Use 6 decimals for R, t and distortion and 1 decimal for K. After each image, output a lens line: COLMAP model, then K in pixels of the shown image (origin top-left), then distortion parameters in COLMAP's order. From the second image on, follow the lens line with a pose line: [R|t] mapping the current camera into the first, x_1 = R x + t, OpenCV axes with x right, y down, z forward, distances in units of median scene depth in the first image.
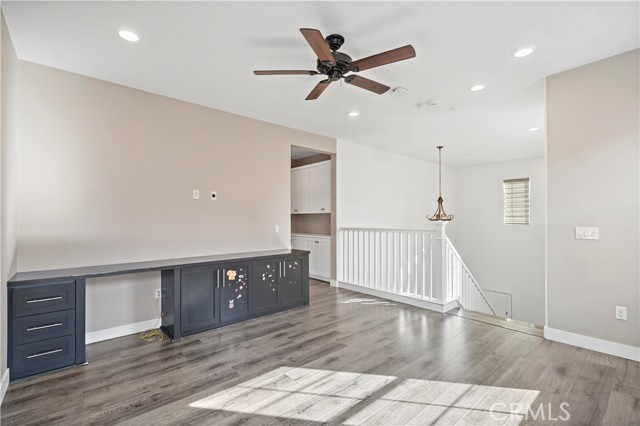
lens RADIAL K [[286.5, 0, 320.3], [0, 286.5, 213.8], [0, 0, 1]] dist [0.000880, -0.000467]
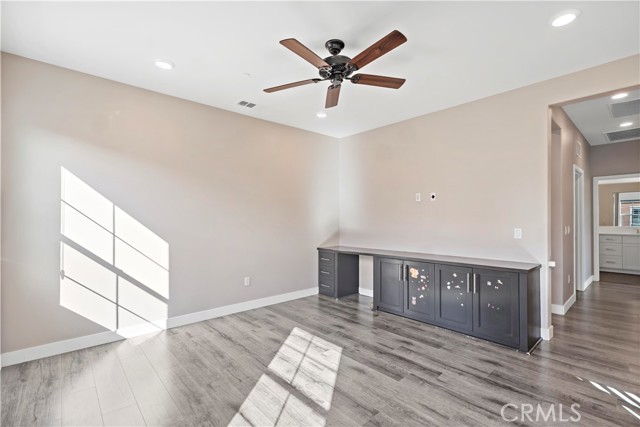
lens RADIAL K [[286.5, 0, 320.3], [0, 286.5, 214.3], [0, 0, 1]] dist [0.000880, -0.000467]
pose [[0.024811, -0.009307, -0.999649, 1.006925], [0.020830, 0.999744, -0.008791, 0.000945], [0.999475, -0.020604, 0.024998, 0.873209]]
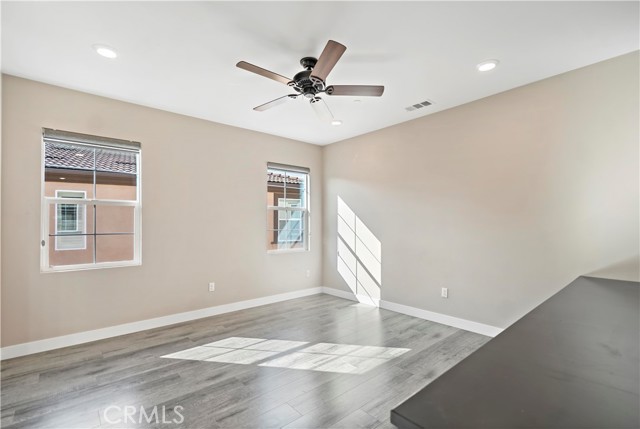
lens RADIAL K [[298.6, 0, 332.9], [0, 298.6, 217.5], [0, 0, 1]] dist [-0.000862, -0.000153]
pose [[-0.999131, 0.007044, -0.041072, 0.009246], [0.008531, 0.999310, -0.036152, 0.021777], [0.040789, -0.036471, -0.998502, 2.012330]]
